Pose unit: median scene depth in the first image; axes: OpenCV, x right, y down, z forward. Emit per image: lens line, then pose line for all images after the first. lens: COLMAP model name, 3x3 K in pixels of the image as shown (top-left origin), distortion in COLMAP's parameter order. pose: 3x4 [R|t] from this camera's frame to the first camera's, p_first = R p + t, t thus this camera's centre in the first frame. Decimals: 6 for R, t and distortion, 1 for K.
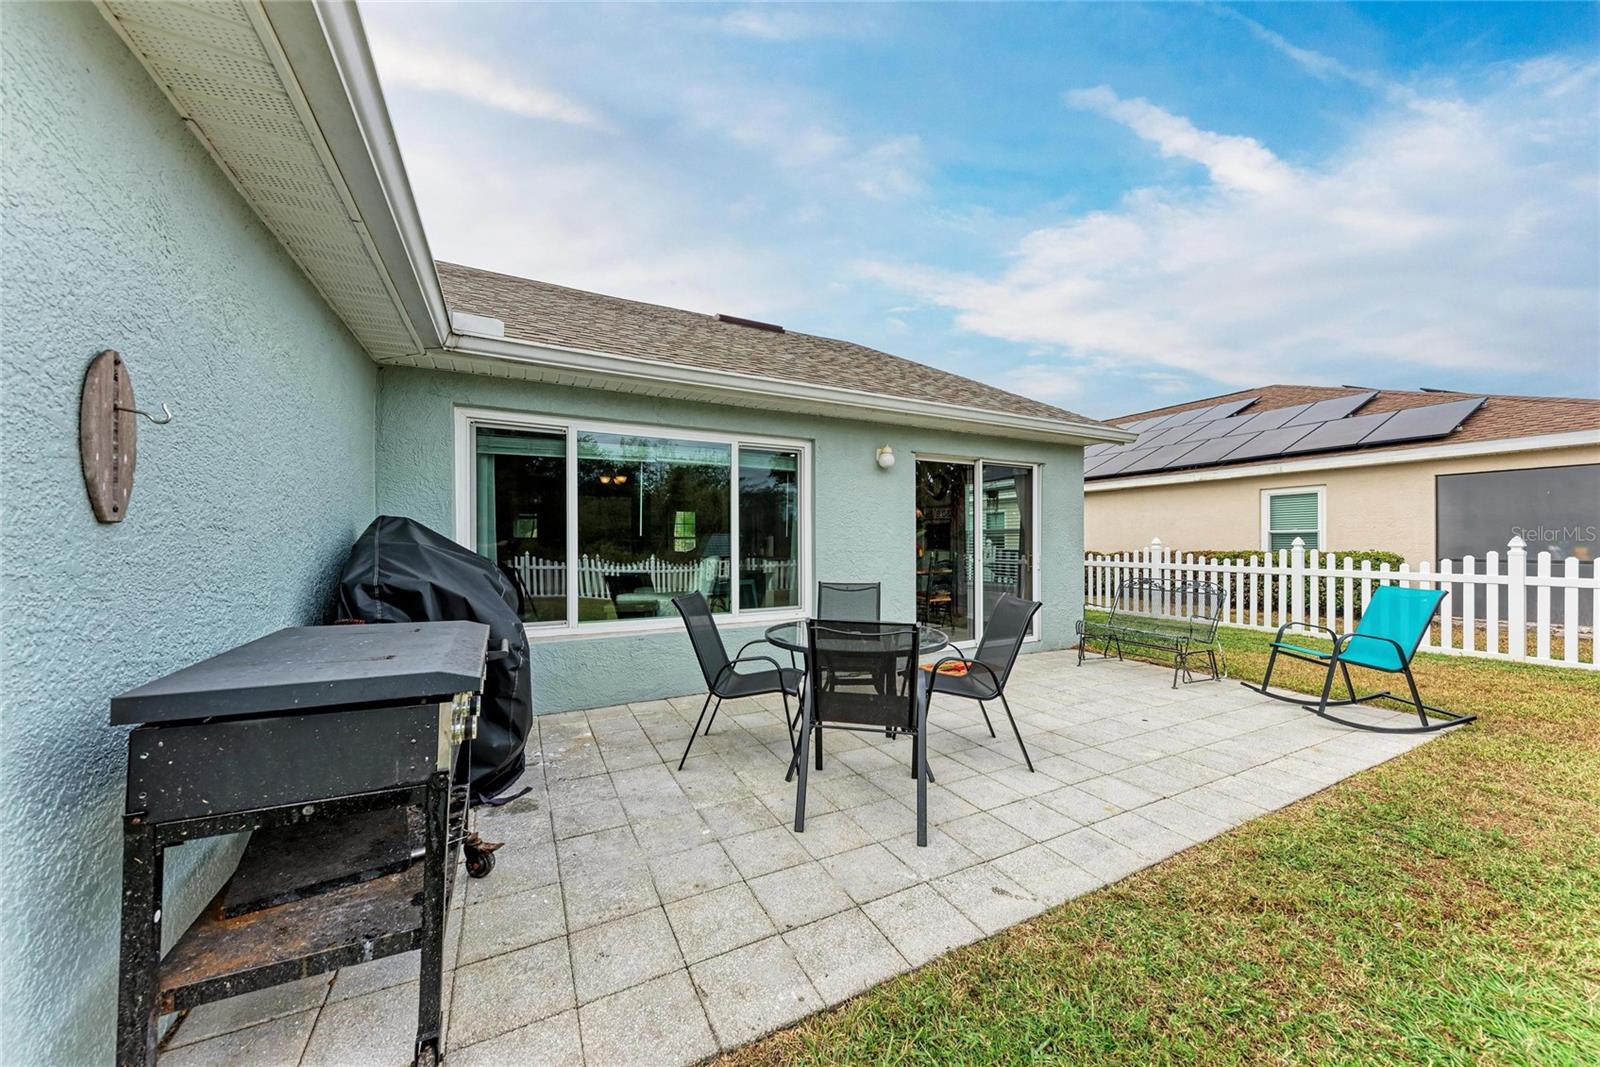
lens RADIAL K [[553.3, 0, 800.0], [0, 553.3, 533.5], [0, 0, 1]] dist [0.000349, 0.000019]
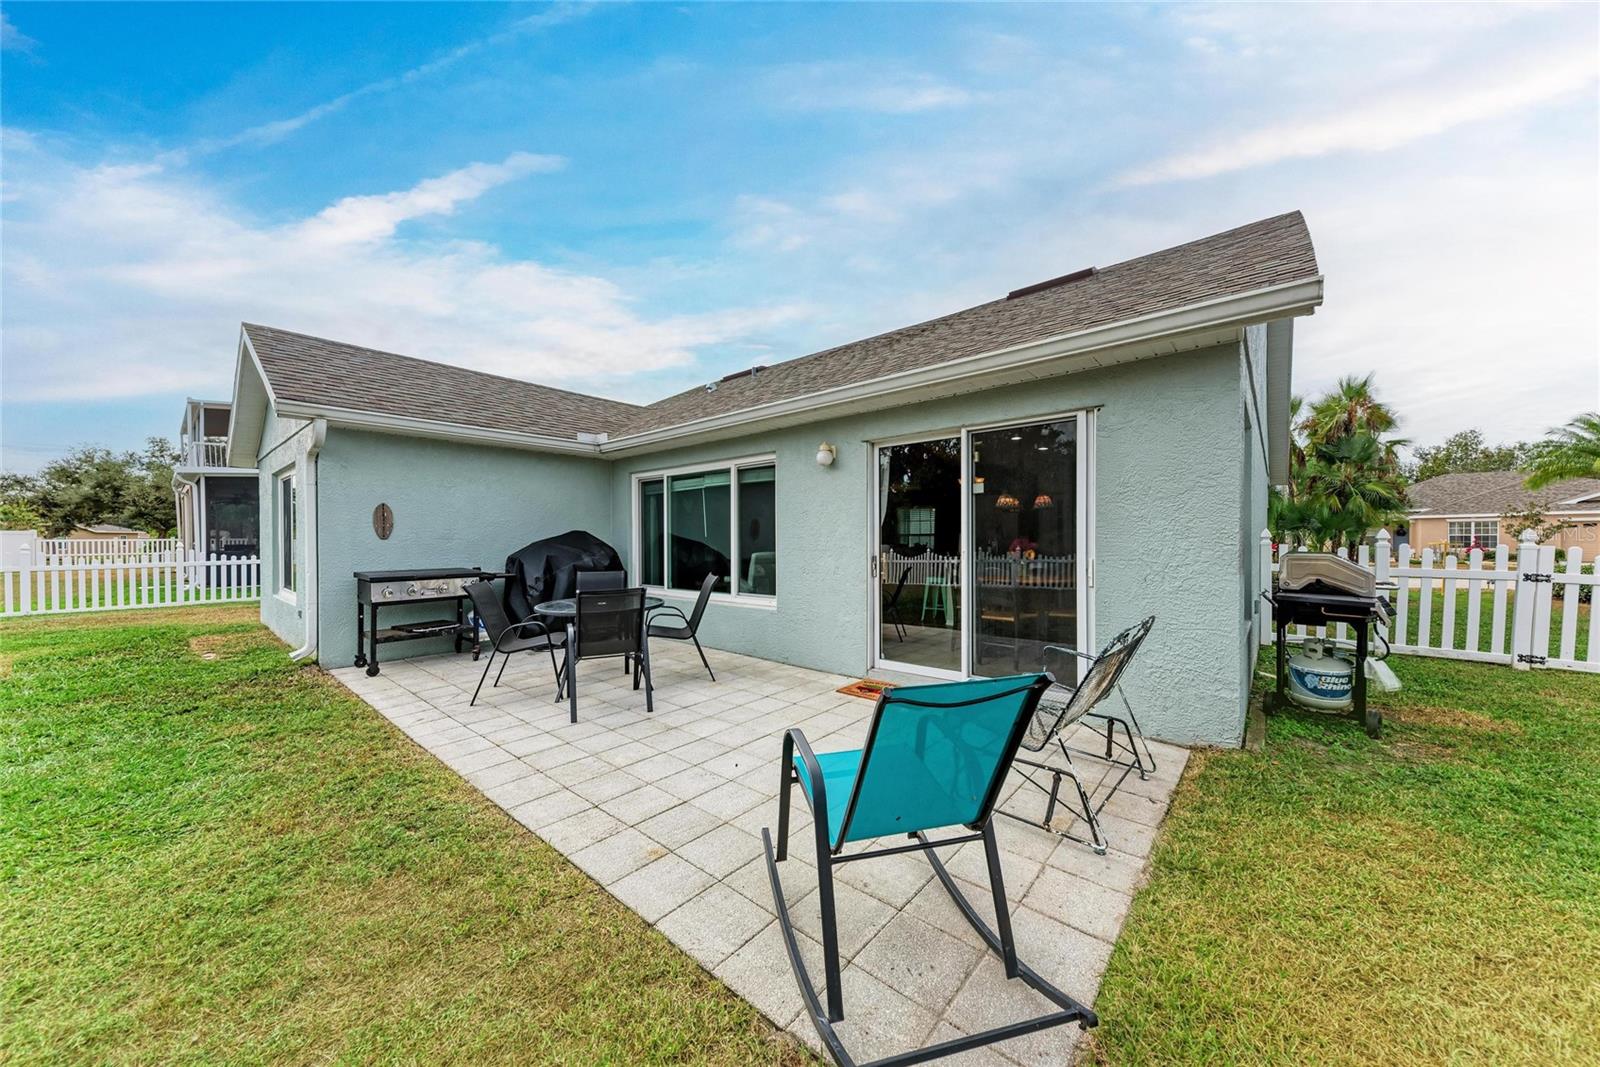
lens RADIAL K [[544.5, 0, 800.0], [0, 544.5, 533.5], [0, 0, 1]] dist [0.014270, 0.000009]
pose [[0.376123, -0.012111, -0.926491, 1.330064], [0.021030, 0.999769, -0.004531, 0.008489], [0.926331, -0.017780, 0.376291, 0.753846]]
